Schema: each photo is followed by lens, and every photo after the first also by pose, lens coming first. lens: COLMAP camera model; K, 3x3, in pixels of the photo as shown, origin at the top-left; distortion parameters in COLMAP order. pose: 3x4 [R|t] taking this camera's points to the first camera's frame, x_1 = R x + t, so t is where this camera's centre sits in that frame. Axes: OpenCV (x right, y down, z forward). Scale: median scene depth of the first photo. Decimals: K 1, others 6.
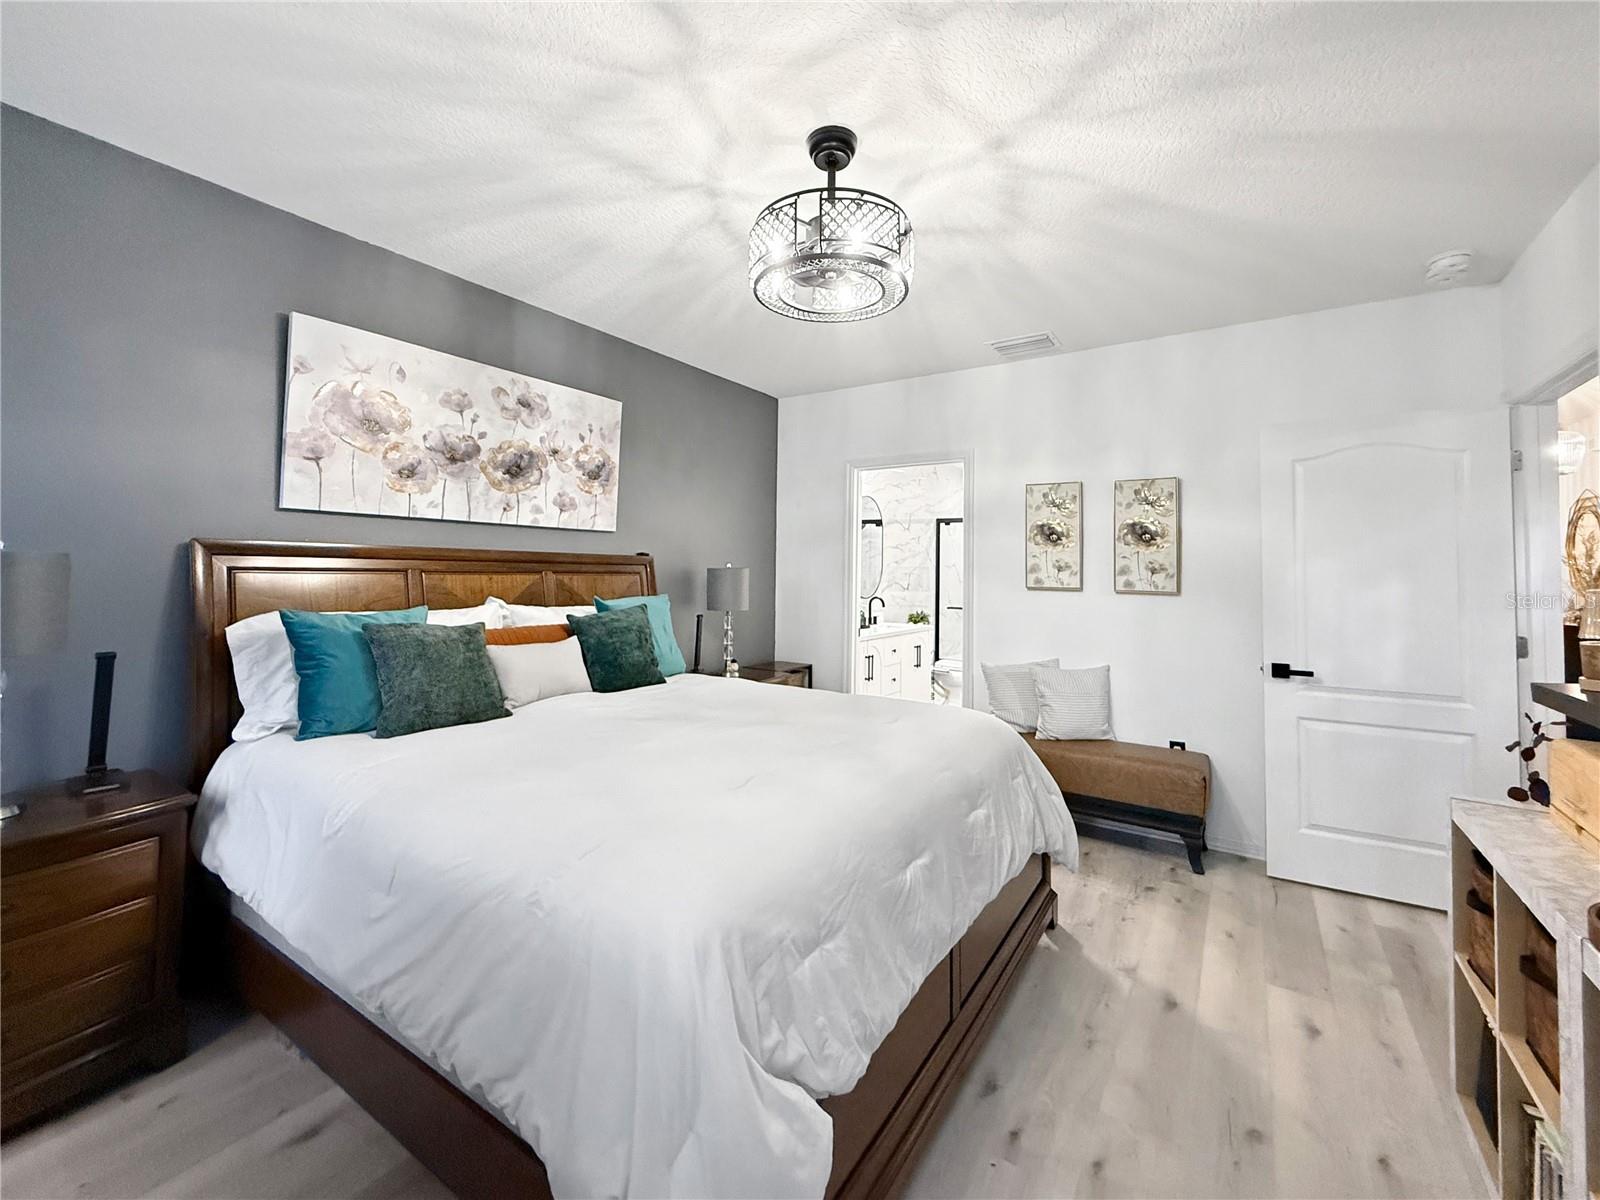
lens RADIAL K [[660.8, 0, 791.6], [0, 660.8, 559.9], [0, 0, 1]] dist [0.000539, -0.000038]
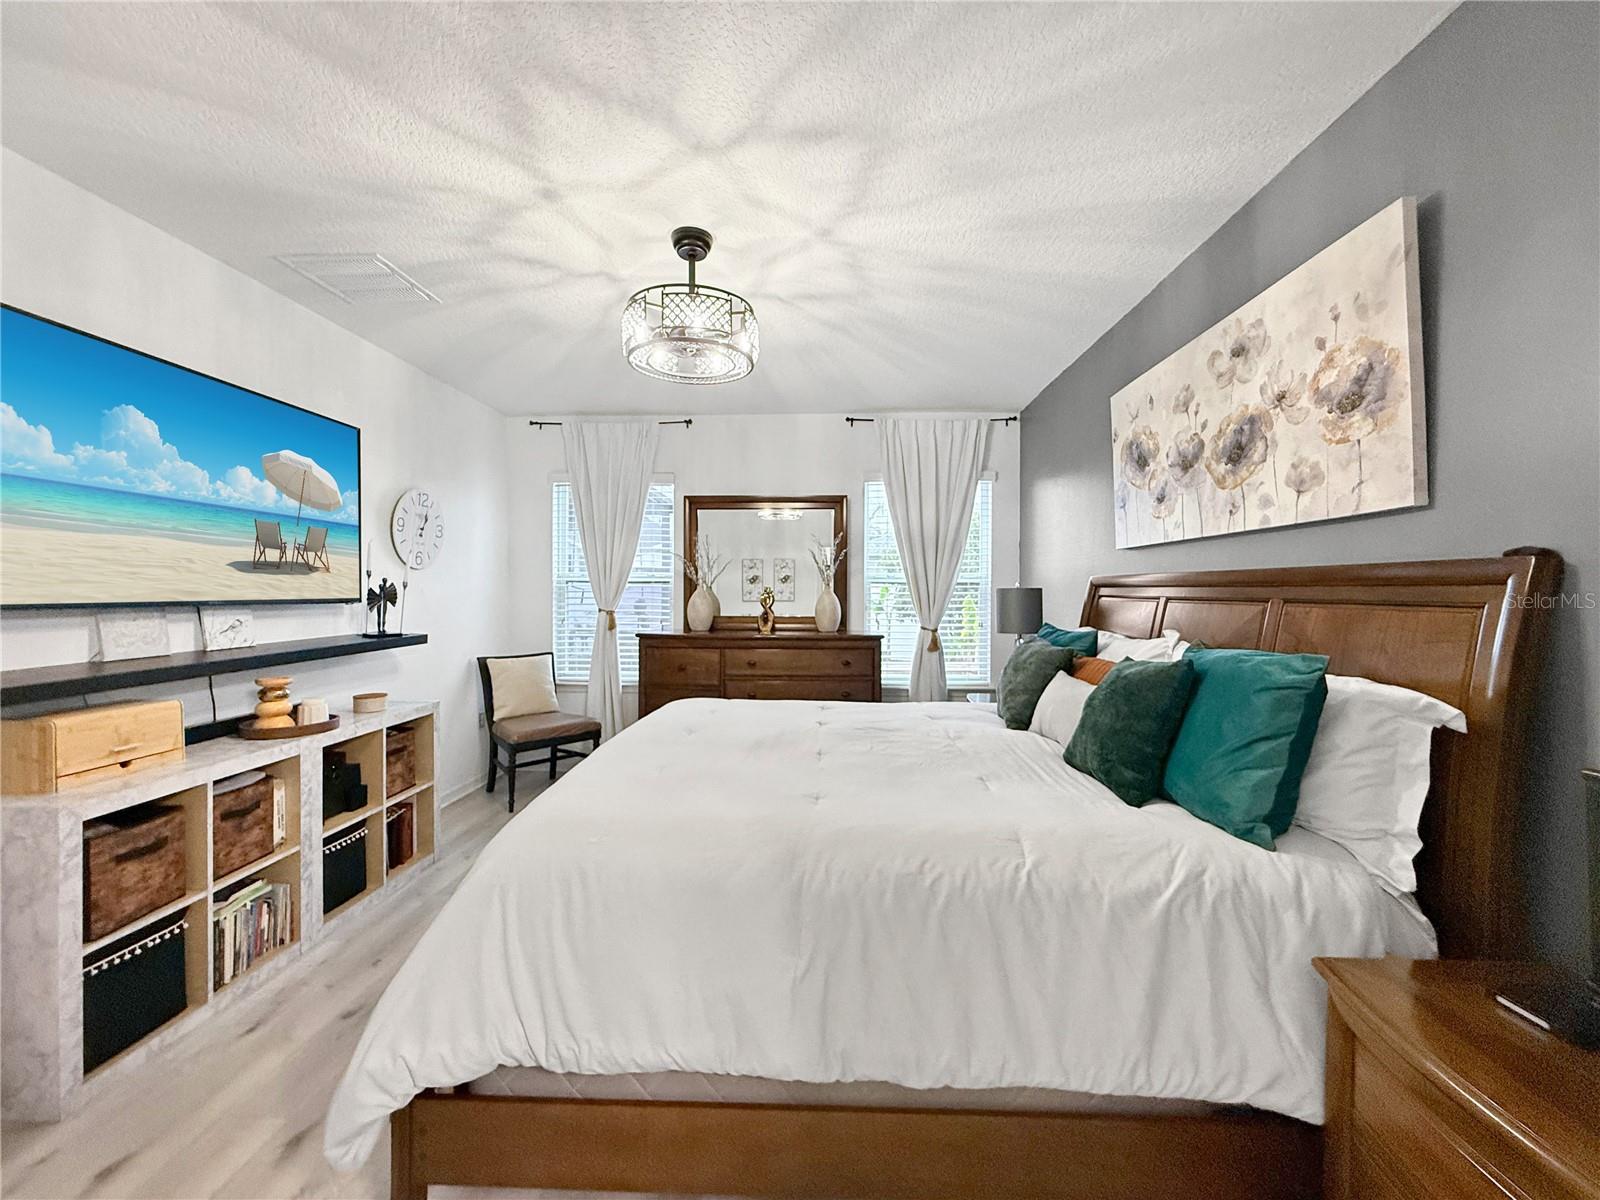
lens RADIAL K [[643.8, 0, 800.0], [0, 643.8, 600.0], [0, 0, 1]] dist [0.000783, 0.000046]
pose [[-0.847634, -0.011955, -0.530446, 0.328304], [-0.009906, 0.999928, -0.006706, 0.027068], [0.530488, -0.000430, -0.847692, 1.342724]]
